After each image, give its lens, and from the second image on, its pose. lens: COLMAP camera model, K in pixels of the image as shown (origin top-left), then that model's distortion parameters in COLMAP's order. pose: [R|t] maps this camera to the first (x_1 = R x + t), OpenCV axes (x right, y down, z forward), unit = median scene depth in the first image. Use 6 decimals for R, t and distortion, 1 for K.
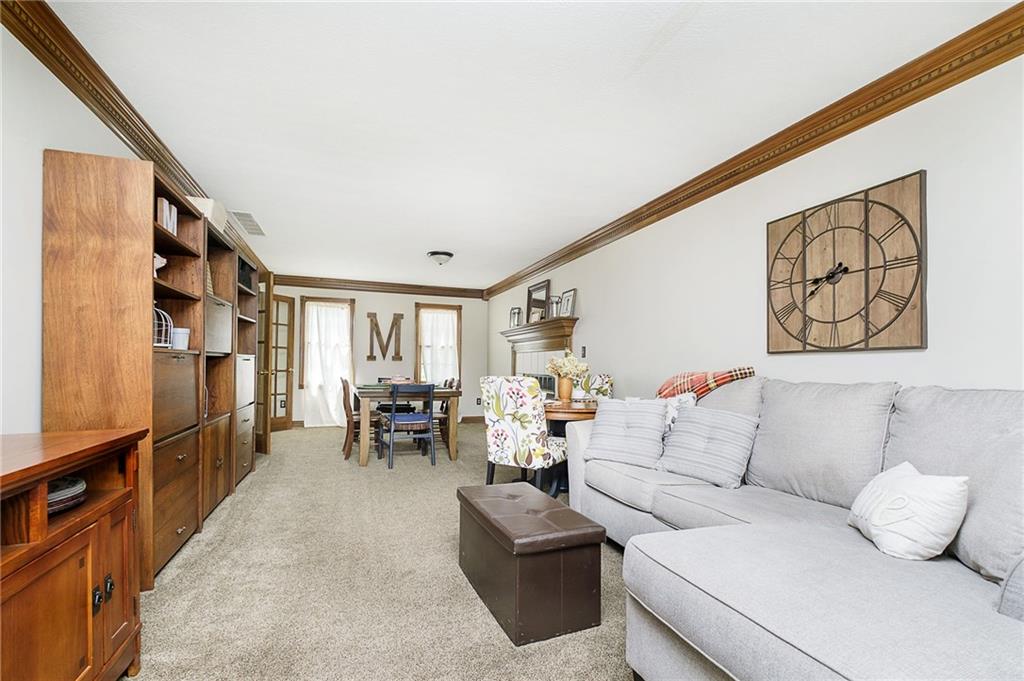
lens RADIAL K [[459.1, 0, 508.5], [0, 459.1, 358.1], [0, 0, 1]] dist [-0.000022, 0.000007]
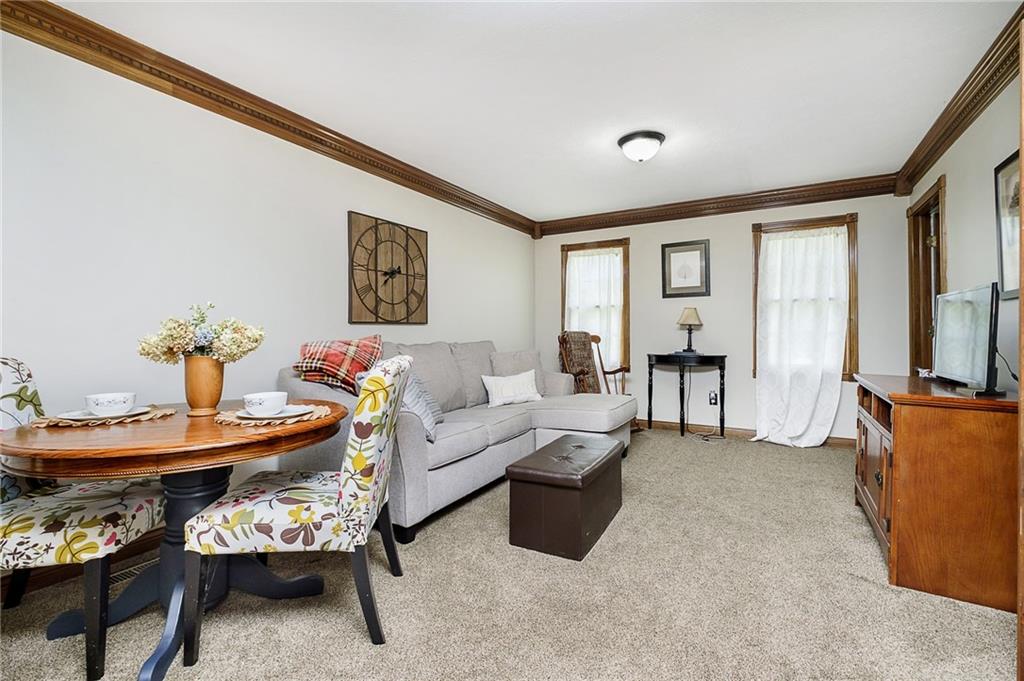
lens RADIAL K [[443.5, 0, 512.0], [0, 443.5, 340.5], [0, 0, 1]] dist [0.000637, 0.000004]
pose [[-0.643257, -0.014746, 0.765509, -0.633099], [-0.007228, 0.999887, 0.013187, 0.018431], [-0.765617, 0.002949, -0.643290, 1.589731]]
